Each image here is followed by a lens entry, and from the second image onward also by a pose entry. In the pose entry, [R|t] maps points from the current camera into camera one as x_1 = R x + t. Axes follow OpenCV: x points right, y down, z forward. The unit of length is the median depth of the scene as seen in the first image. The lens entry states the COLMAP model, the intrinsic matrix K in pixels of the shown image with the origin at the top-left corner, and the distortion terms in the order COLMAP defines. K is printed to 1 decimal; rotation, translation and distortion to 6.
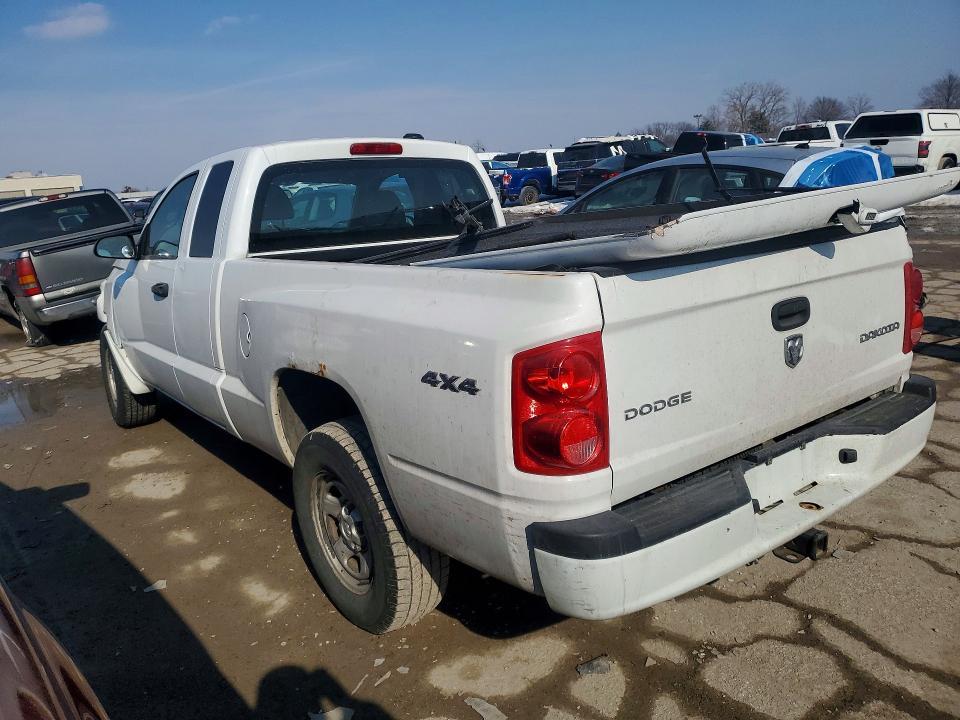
lens RADIAL K [[821.5, 0, 477.2], [0, 821.5, 355.1], [0, 0, 1]] dist [0.034784, -0.024626]
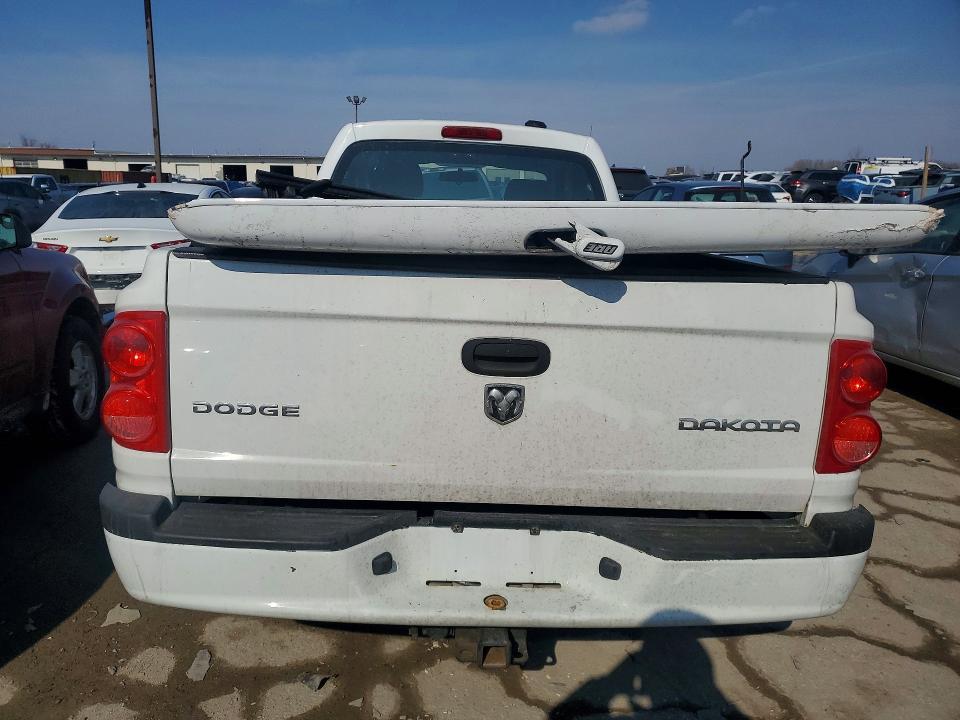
lens RADIAL K [[821.5, 0, 478.0], [0, 821.5, 364.5], [0, 0, 1]] dist [0.034784, -0.024626]
pose [[0.784502, 0.222199, -0.578951, 0.804591], [-0.212445, 0.973406, 0.085718, -0.103705], [0.582600, 0.055750, 0.810844, 0.339497]]
